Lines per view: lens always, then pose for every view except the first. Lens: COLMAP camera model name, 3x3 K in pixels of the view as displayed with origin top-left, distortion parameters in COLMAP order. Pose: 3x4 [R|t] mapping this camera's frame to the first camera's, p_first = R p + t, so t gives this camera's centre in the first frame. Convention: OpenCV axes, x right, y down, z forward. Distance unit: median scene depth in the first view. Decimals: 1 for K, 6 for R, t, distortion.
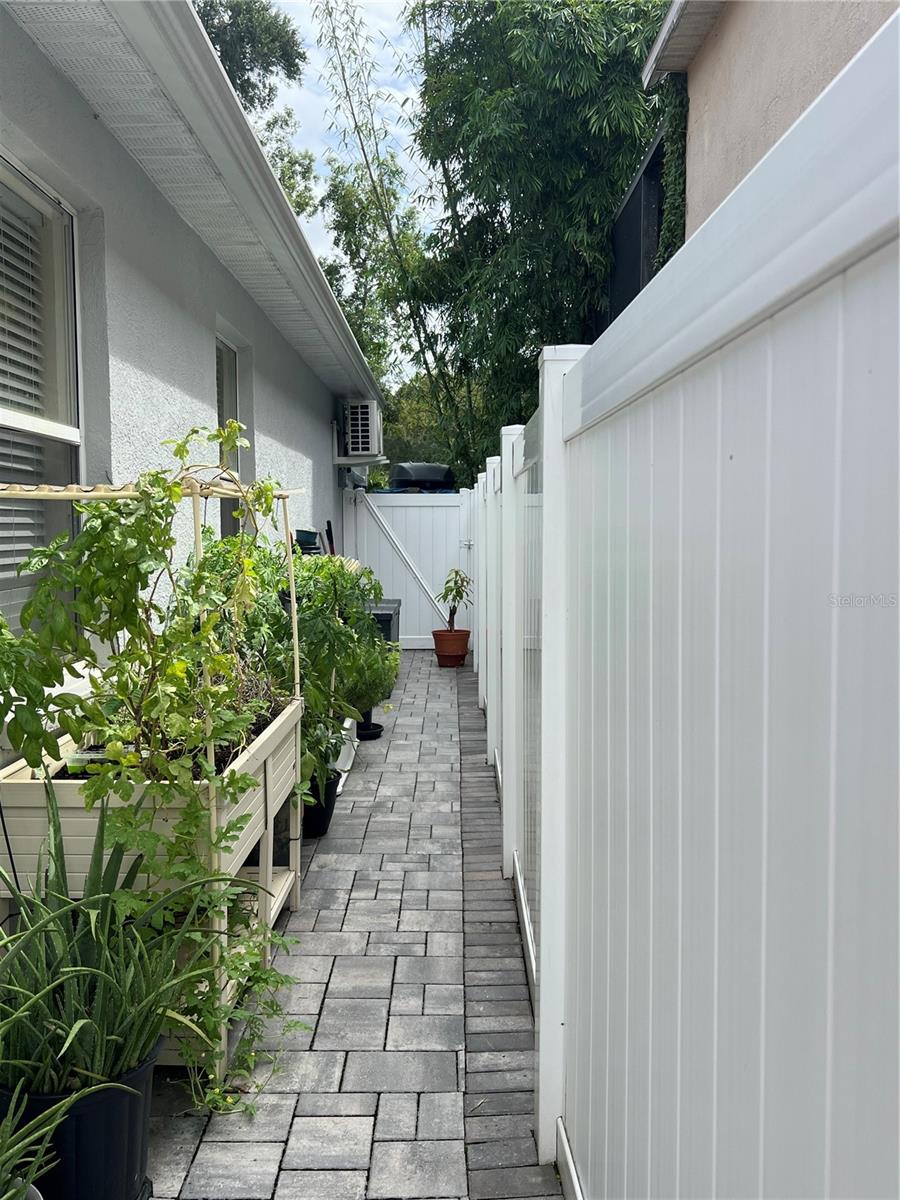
lens RADIAL K [[998.7, 0, 449.3], [0, 998.7, 601.0], [0, 0, 1]] dist [-0.010854, -0.002442]
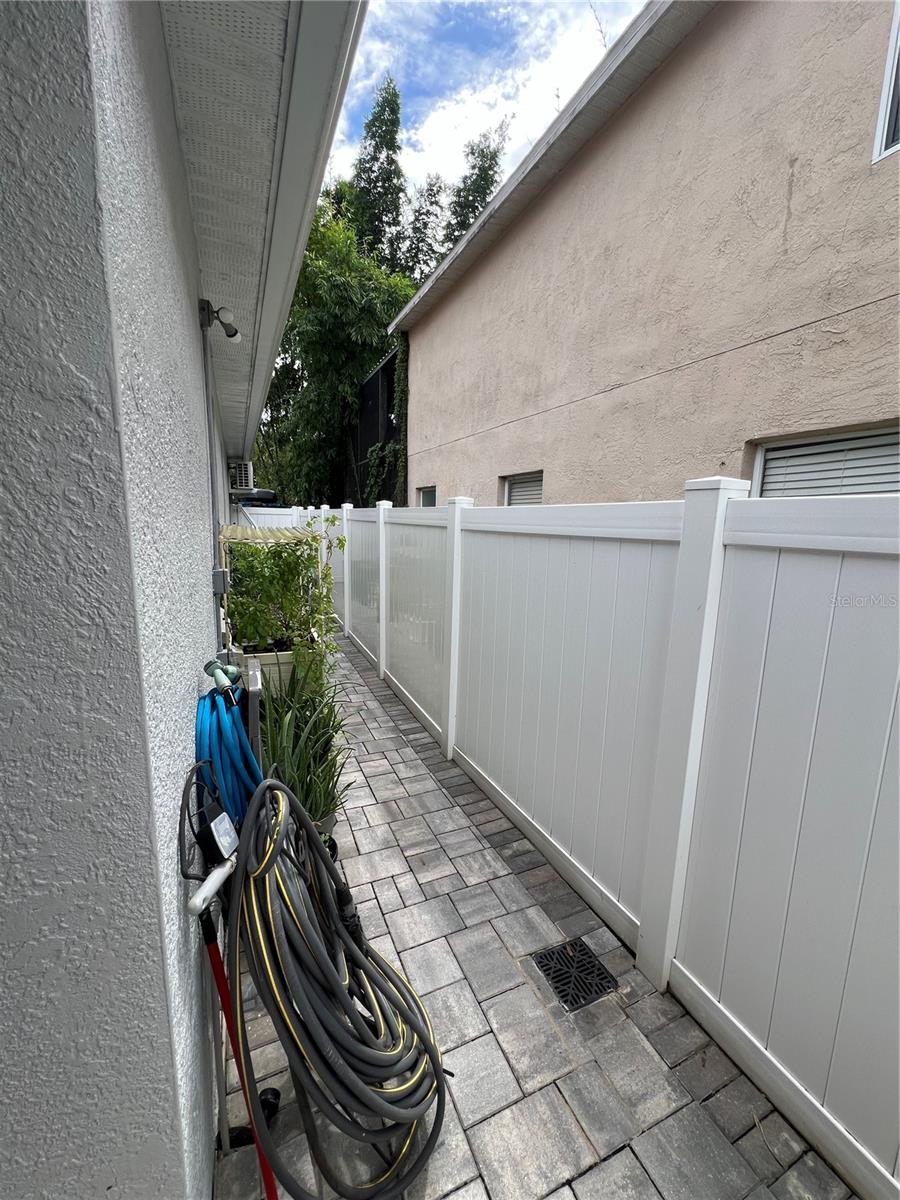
lens RADIAL K [[479.1, 0, 454.6], [0, 479.1, 598.4], [0, 0, 1]] dist [-0.001798, 0.000017]
pose [[0.911472, -0.036144, 0.409770, -0.293678], [-0.004096, 0.995286, 0.096901, -0.059512], [-0.411341, -0.090001, 0.907027, -0.211135]]
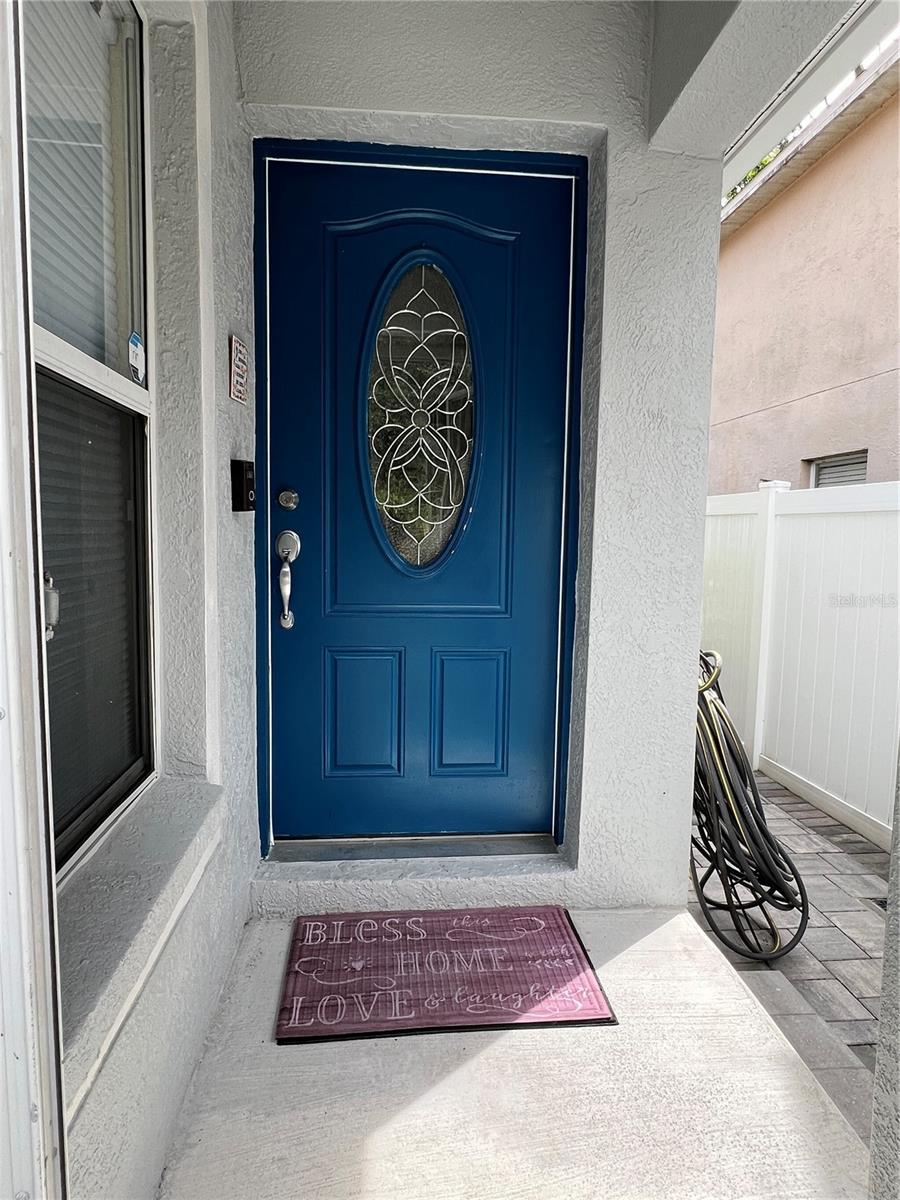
lens RADIAL K [[712.3, 0, 450.6], [0, 712.3, 595.7], [0, 0, 1]] dist [-0.007098, 0.005016]
pose [[0.995550, 0.012571, 0.093394, -0.574522], [-0.014805, 0.999620, 0.023261, 0.015145], [-0.093066, -0.024540, 0.995357, -0.561169]]
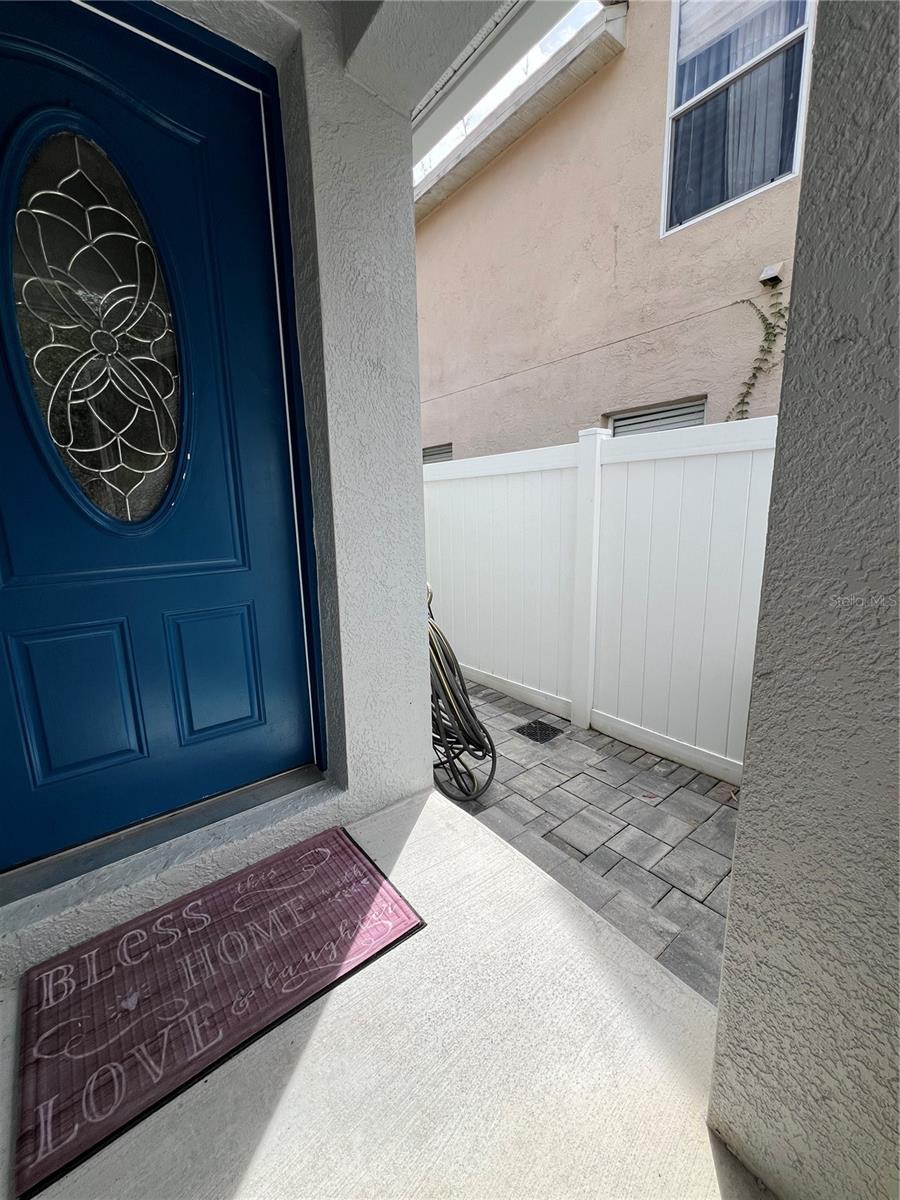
lens RADIAL K [[479.1, 0, 454.0], [0, 479.1, 598.5], [0, 0, 1]] dist [-0.001798, 0.000017]
pose [[0.779378, -0.129282, 0.613072, -0.582906], [0.061639, 0.989555, 0.130313, 0.028815], [-0.623515, -0.063774, 0.779206, -0.386829]]
